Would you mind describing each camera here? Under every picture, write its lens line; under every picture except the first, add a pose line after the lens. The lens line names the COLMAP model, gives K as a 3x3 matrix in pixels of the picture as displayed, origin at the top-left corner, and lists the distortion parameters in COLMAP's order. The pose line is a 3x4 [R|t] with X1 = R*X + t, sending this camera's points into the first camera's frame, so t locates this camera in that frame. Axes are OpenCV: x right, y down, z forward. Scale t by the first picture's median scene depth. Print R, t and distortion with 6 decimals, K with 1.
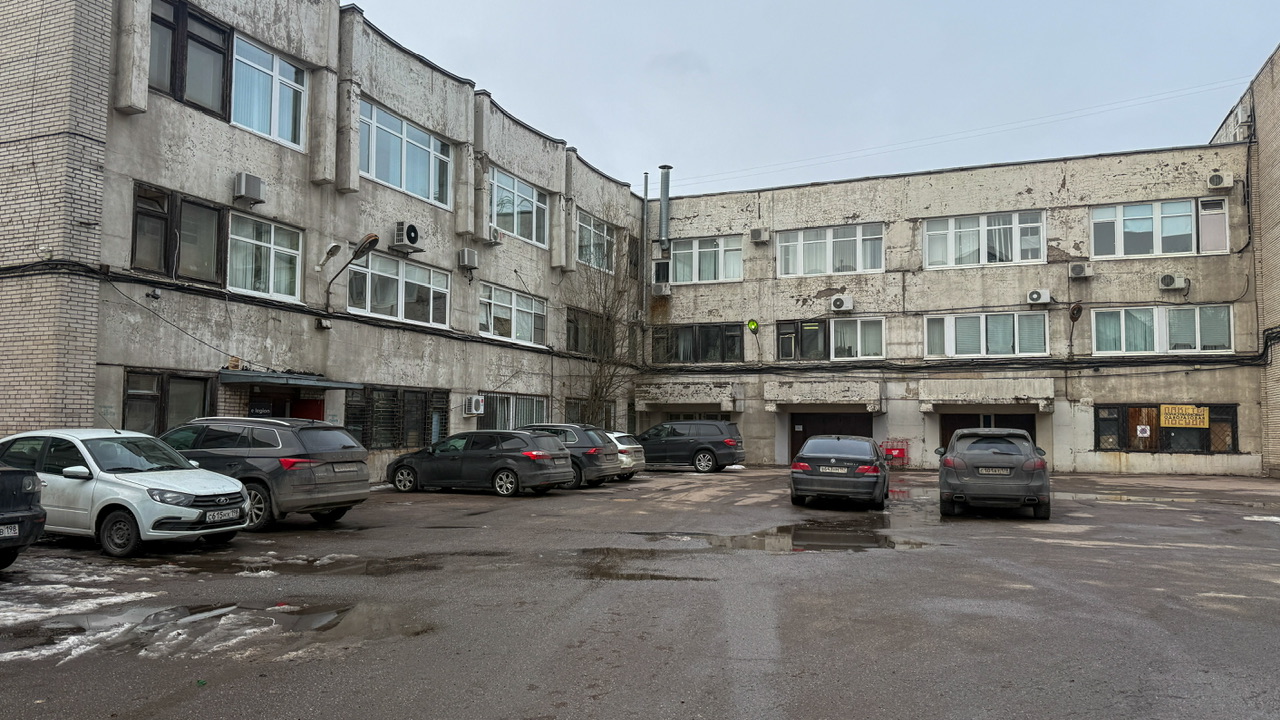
lens RADIAL K [[875.4, 0, 637.5], [0, 875.4, 364.6], [0, 0, 1]] dist [0.003098, -0.026005]
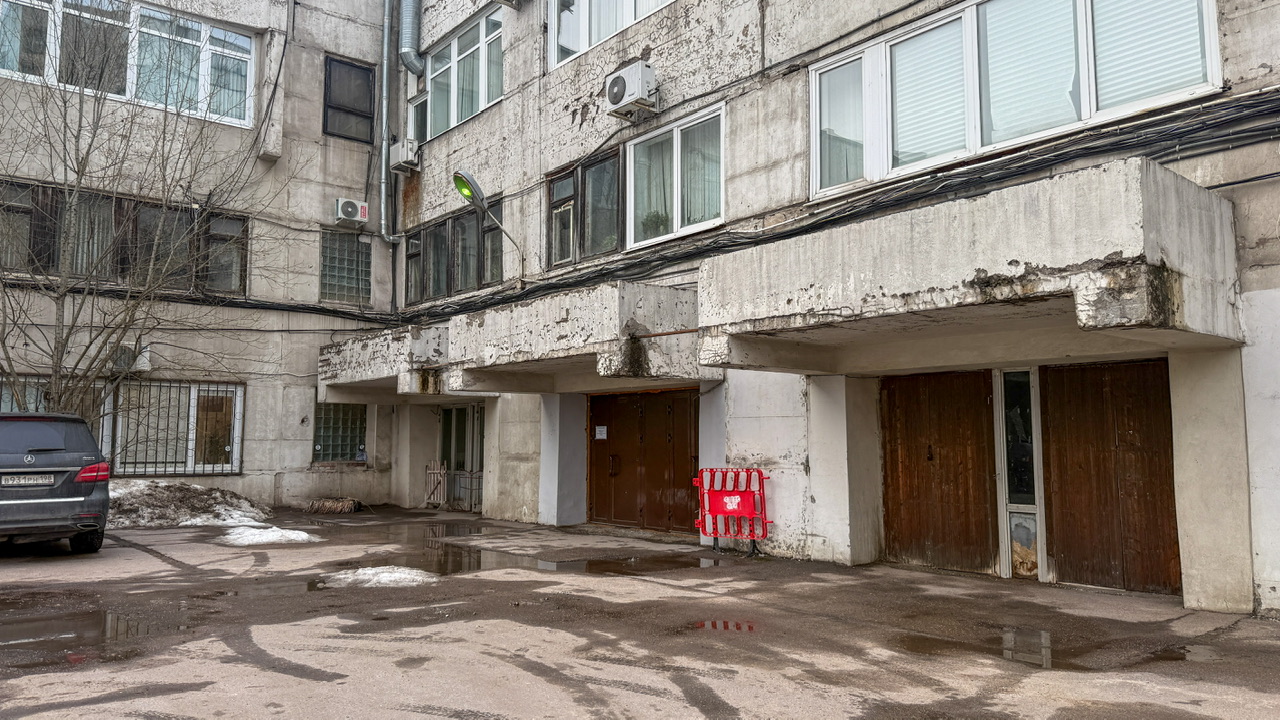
lens RADIAL K [[924.4, 0, 623.8], [0, 924.4, 360.9], [0, 0, 1]] dist [0.041546, -0.032099]
pose [[0.883817, -0.051767, -0.464960, 0.458073], [0.042008, 0.998626, -0.031333, 0.062452], [0.465943, 0.008161, 0.884777, 0.739996]]
